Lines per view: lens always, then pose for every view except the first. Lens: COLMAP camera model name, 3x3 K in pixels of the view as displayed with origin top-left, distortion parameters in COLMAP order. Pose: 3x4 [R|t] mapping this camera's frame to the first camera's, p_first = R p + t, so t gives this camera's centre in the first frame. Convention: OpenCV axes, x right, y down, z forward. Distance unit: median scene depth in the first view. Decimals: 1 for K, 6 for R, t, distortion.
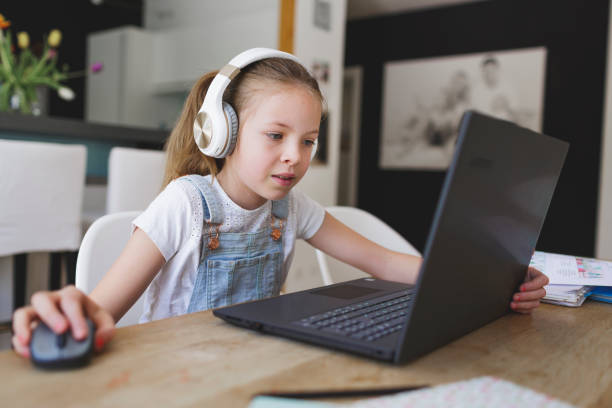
lens RADIAL K [[593.5, 0, 306.0], [0, 593.5, 204.0], [0, 0, 1]] dist [-0.018895, -0.005531]
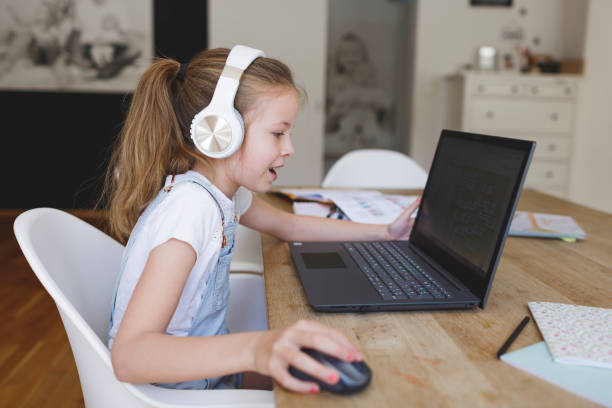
lens RADIAL K [[593.5, 0, 306.0], [0, 593.5, 204.0], [0, 0, 1]] dist [-0.018895, -0.005531]
pose [[0.732190, -0.141372, 0.666267, -0.742934], [0.033073, 0.984447, 0.172540, -0.173746], [-0.680297, -0.104296, 0.725478, 0.159180]]
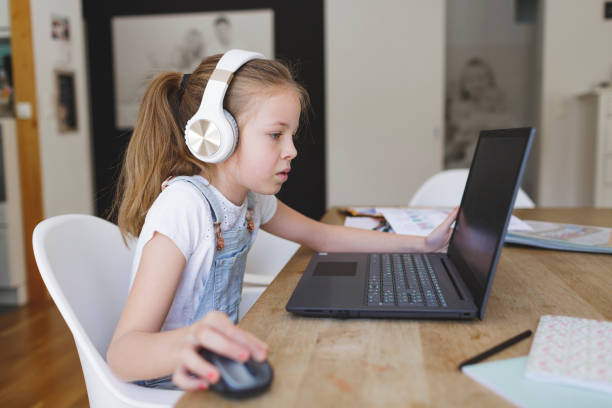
lens RADIAL K [[593.5, 0, 306.0], [0, 593.5, 204.0], [0, 0, 1]] dist [-0.018895, -0.005531]
pose [[0.871929, -0.108995, 0.477347, -0.515148], [0.068676, 0.992495, 0.101177, -0.096643], [-0.484792, -0.055437, 0.872871, 0.032116]]
